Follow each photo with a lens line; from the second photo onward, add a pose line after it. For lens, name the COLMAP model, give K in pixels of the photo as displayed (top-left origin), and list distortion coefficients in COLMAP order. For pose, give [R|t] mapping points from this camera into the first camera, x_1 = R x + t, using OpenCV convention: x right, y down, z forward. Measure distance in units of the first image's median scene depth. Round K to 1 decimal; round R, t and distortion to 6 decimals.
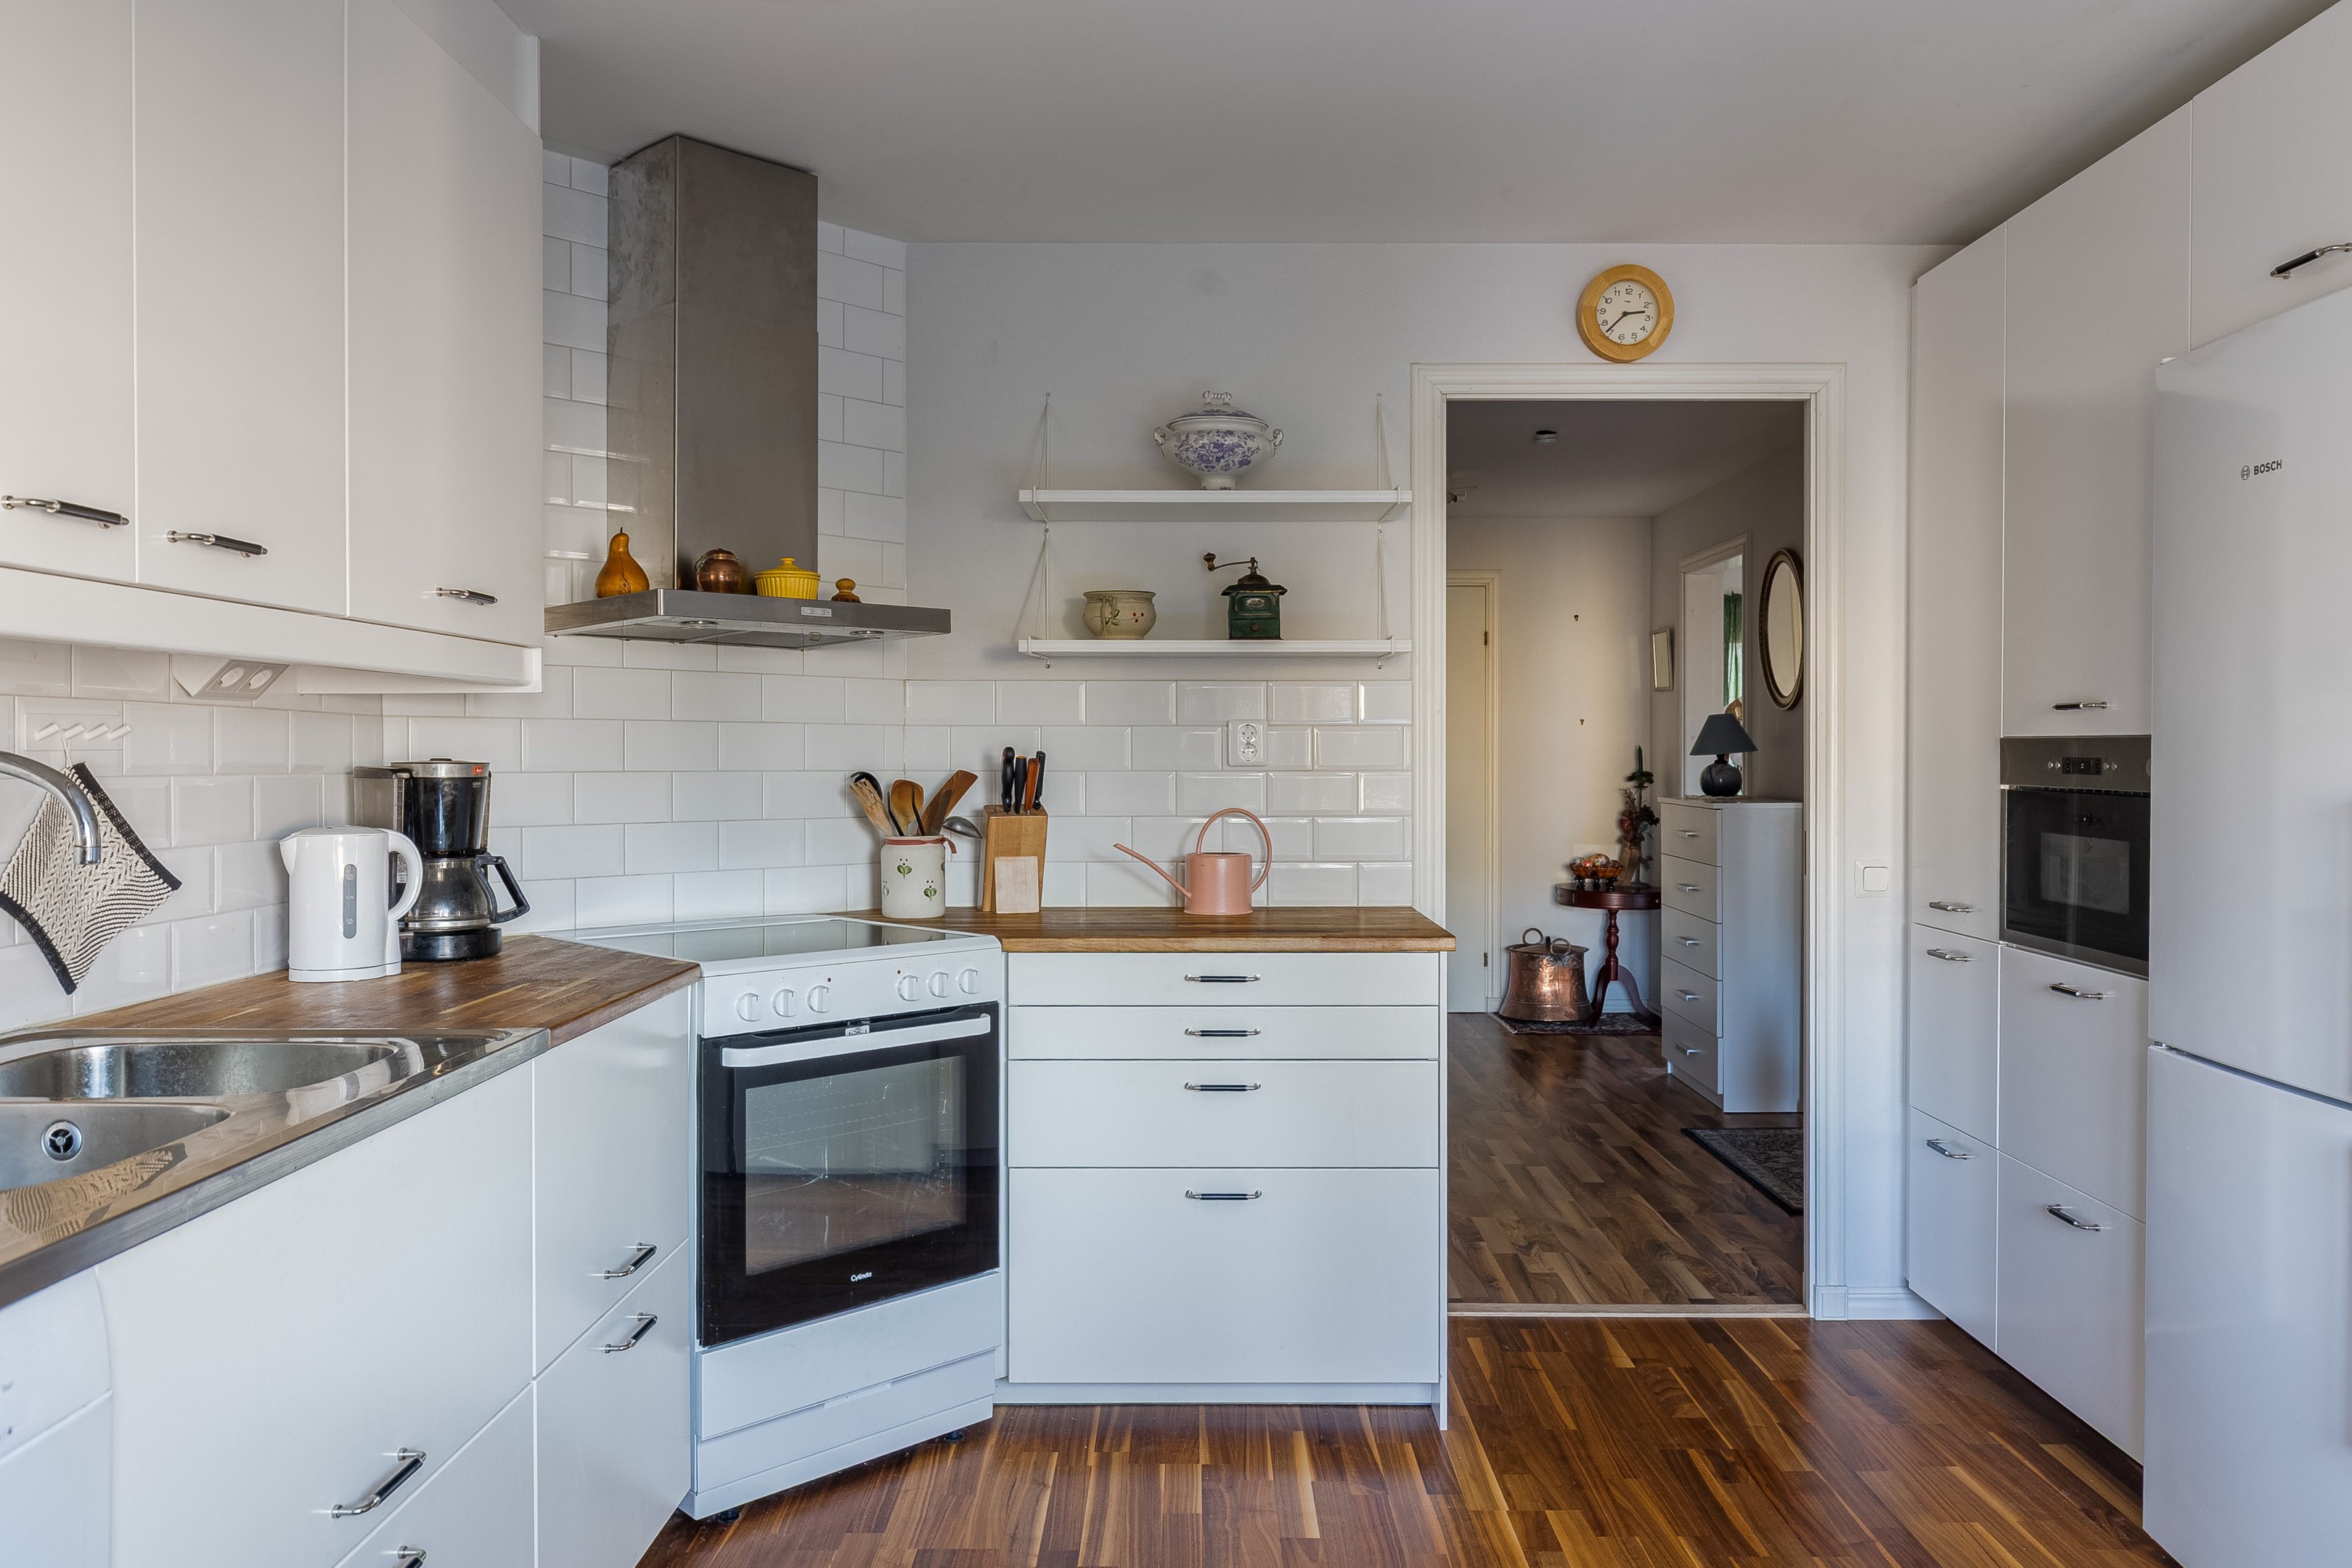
lens RADIAL K [[1623.7, 0, 1200.3], [0, 1623.7, 771.4], [0, 0, 1]] dist [0.010235, -0.003381]
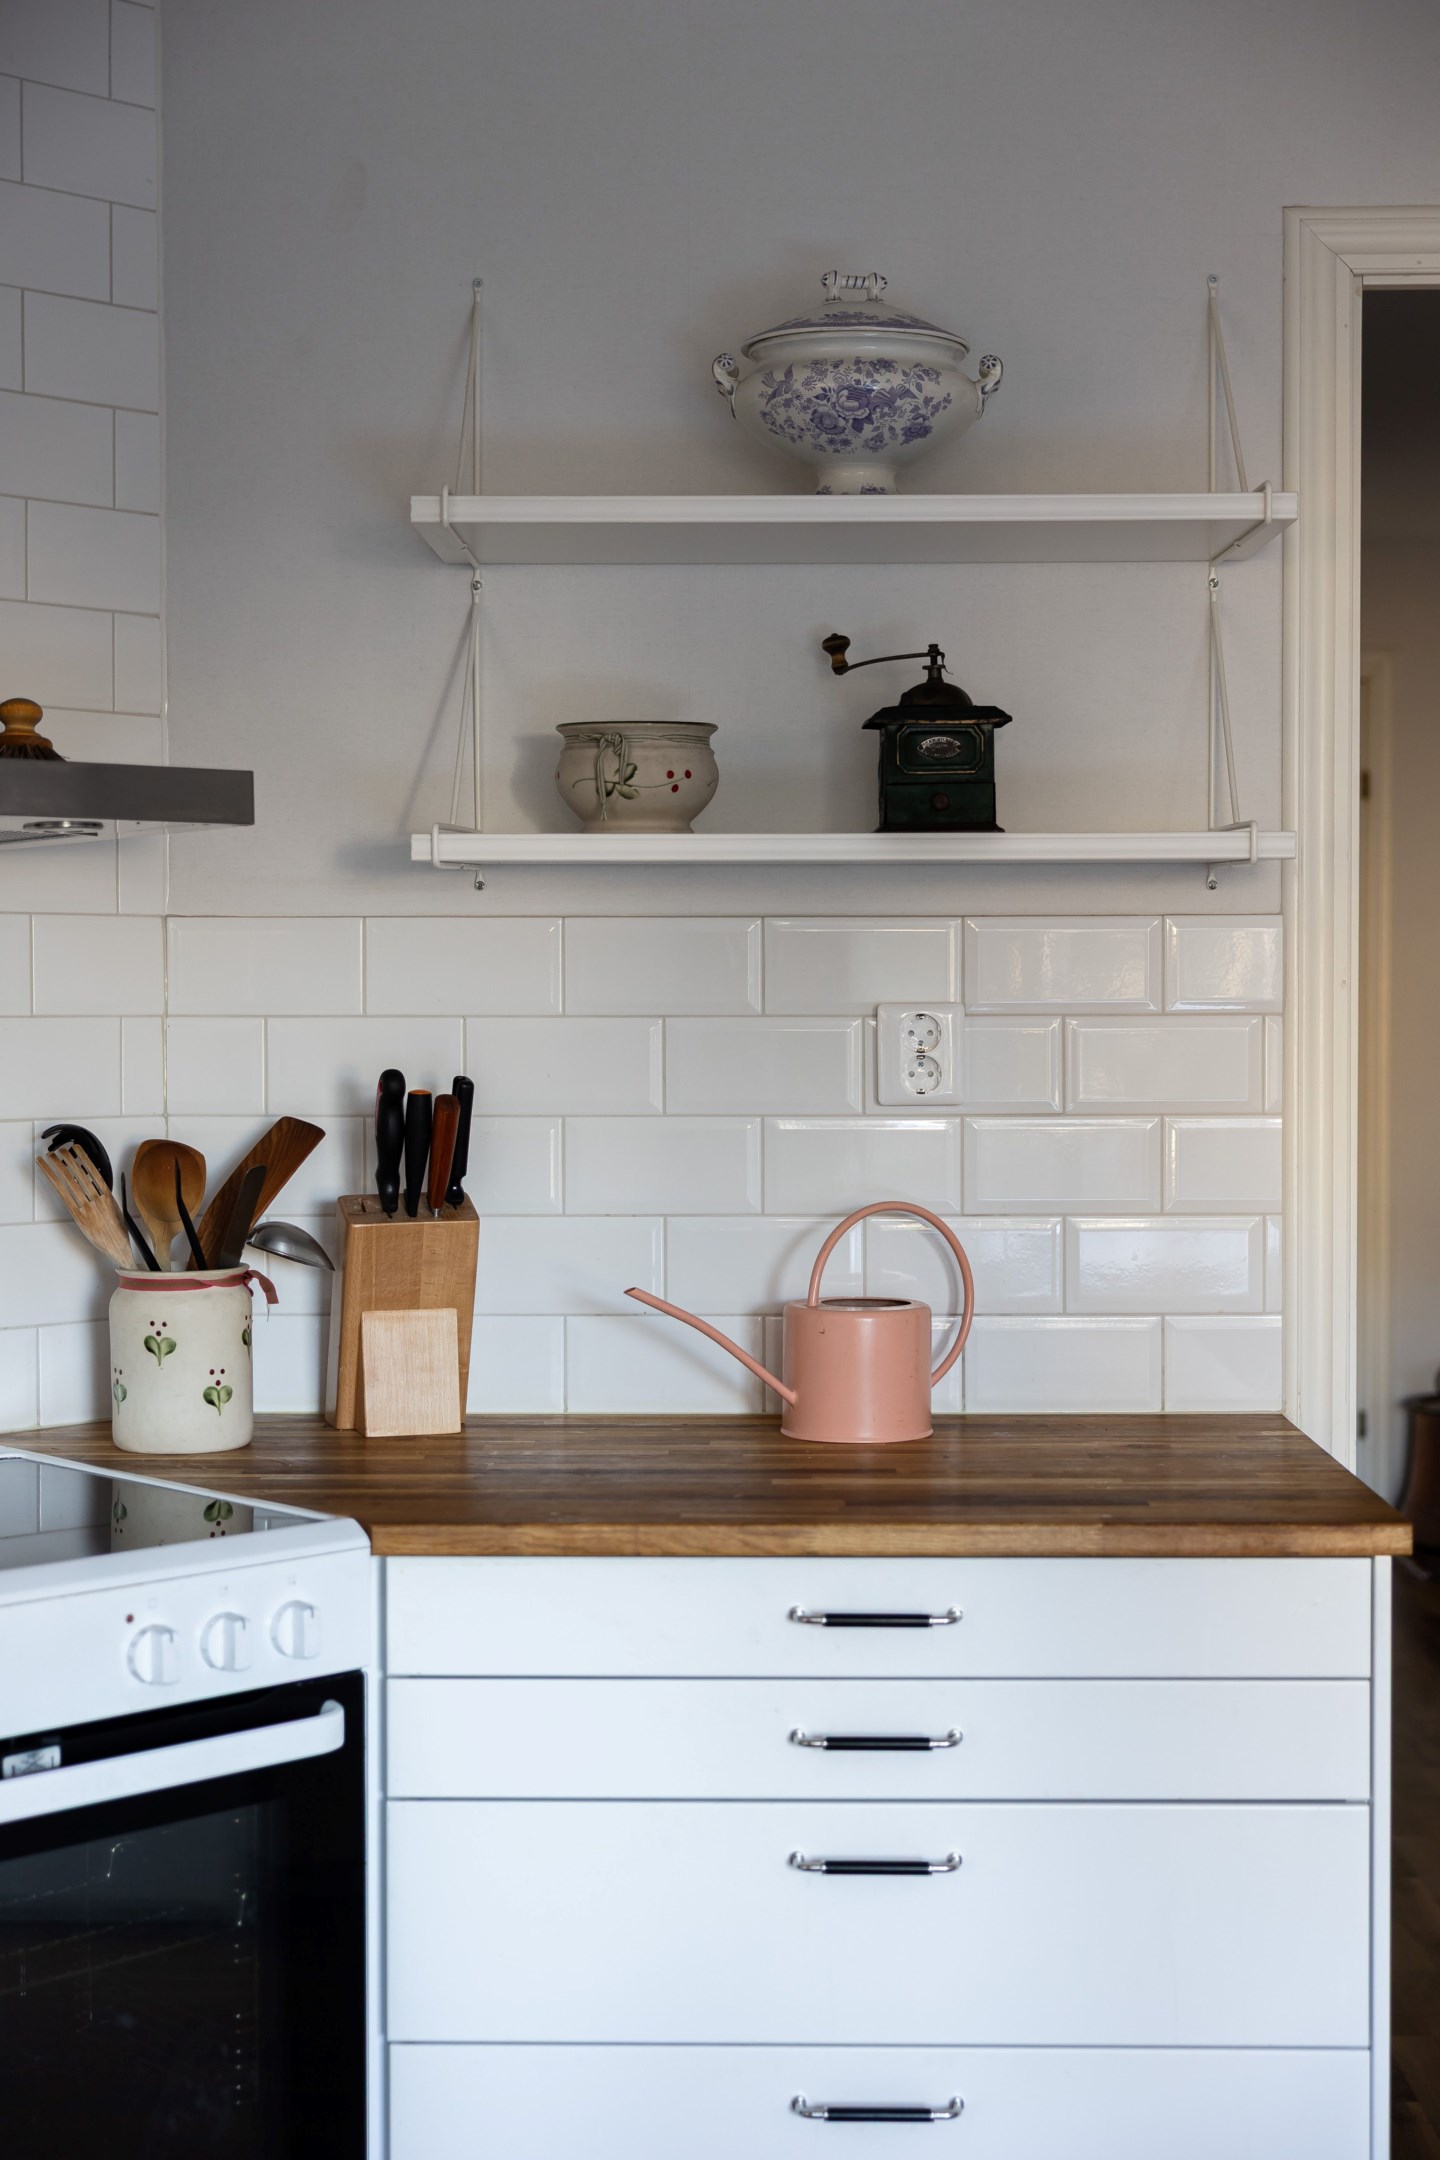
lens RADIAL K [[3042.6, 0, 715.2], [0, 3042.6, 1083.2], [0, 0, 1]] dist [0.023762, 0.000000]
pose [[0.999743, -0.001079, -0.022643, -0.008757], [0.001532, 0.999799, 0.019975, -0.026556], [0.022617, -0.020005, 0.999544, 0.150323]]
